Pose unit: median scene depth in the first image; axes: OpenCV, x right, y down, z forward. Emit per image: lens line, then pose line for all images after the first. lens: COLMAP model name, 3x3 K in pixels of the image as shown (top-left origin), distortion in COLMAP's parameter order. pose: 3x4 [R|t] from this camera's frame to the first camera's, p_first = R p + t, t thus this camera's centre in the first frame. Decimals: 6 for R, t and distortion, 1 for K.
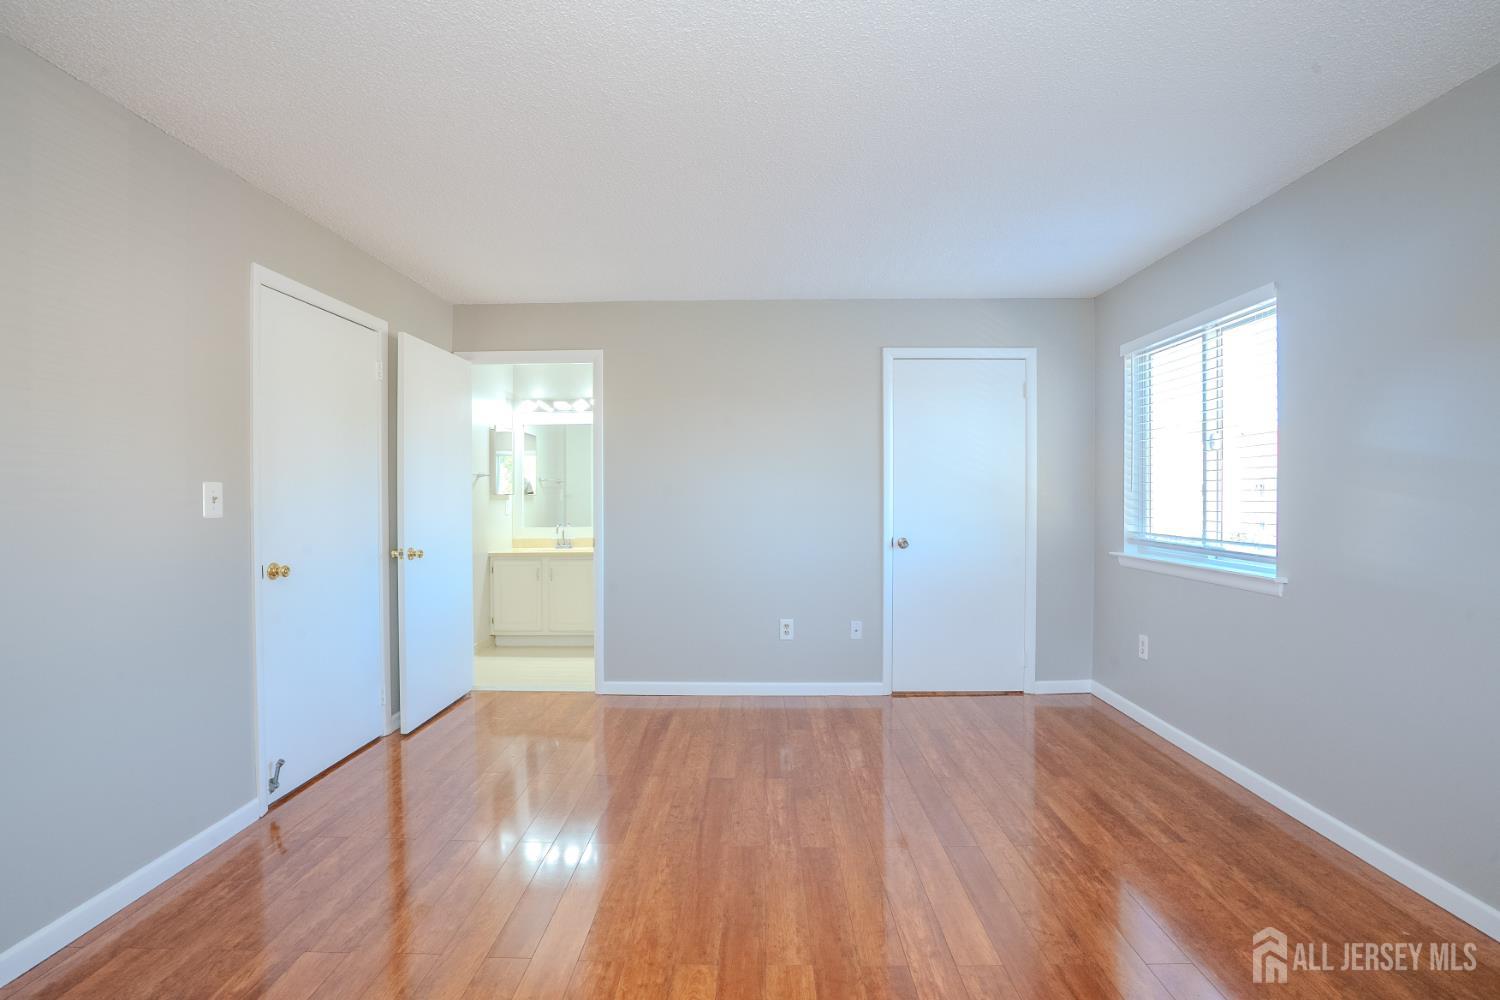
lens RADIAL K [[688.5, 0, 750.0], [0, 688.5, 500.0], [0, 0, 1]] dist [-0.066351, 0.027598]
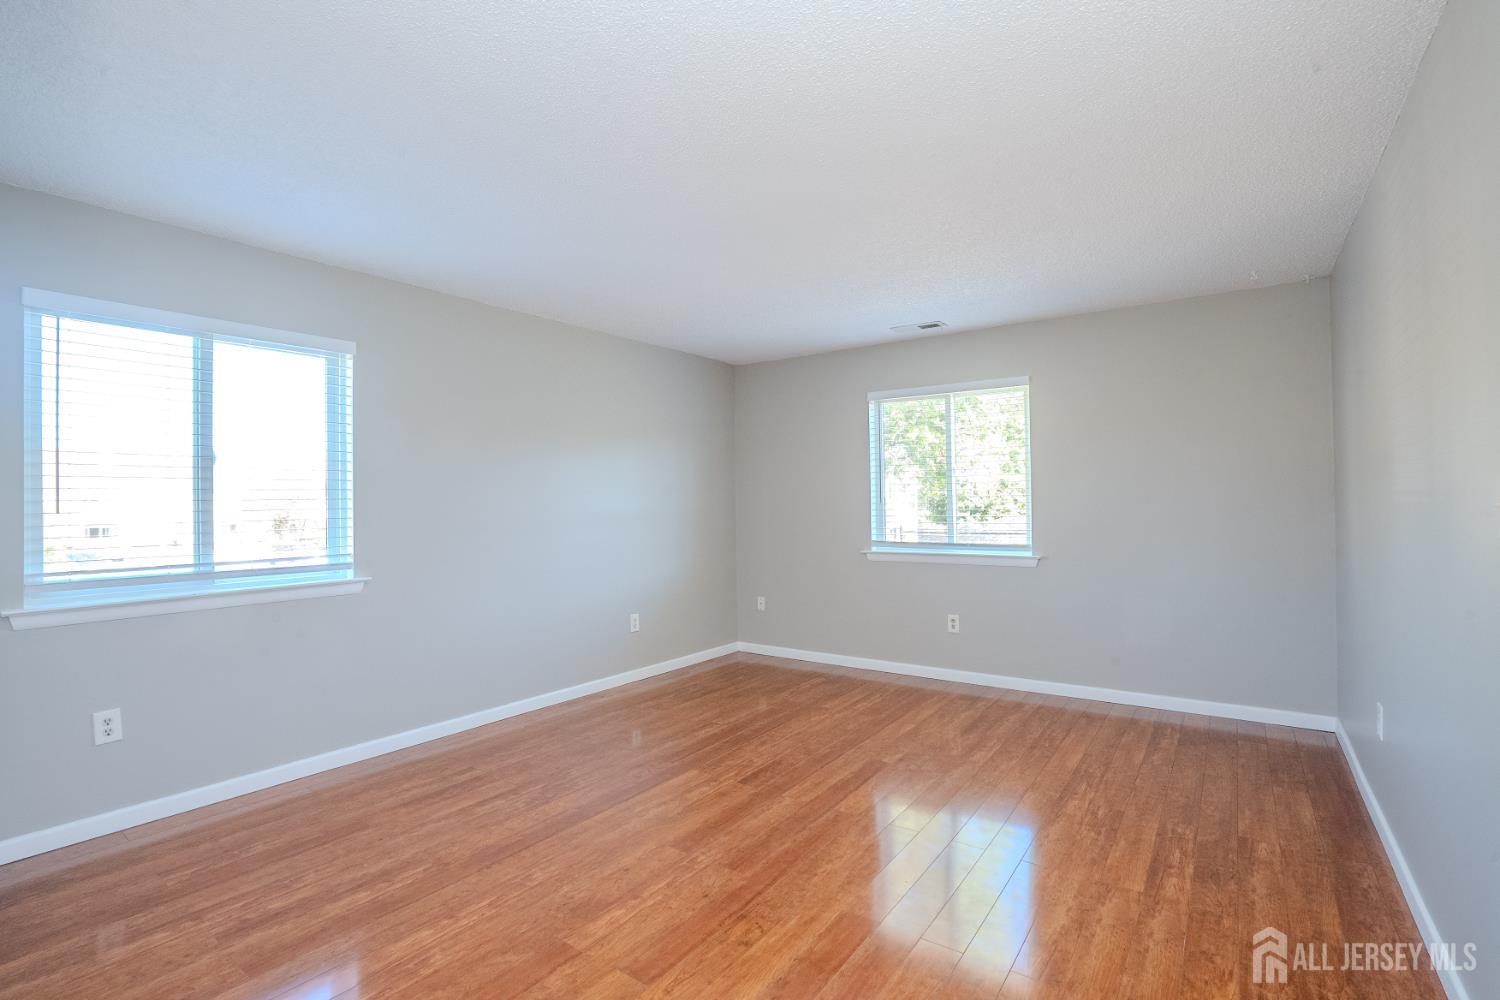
lens RADIAL K [[688.5, 0, 750.0], [0, 688.5, 500.0], [0, 0, 1]] dist [-0.066351, 0.027598]
pose [[-0.820487, 0.014292, 0.571487, -0.560535], [0.018566, 0.999826, 0.001651, -0.019354], [-0.571364, 0.011965, -0.820610, 1.680320]]
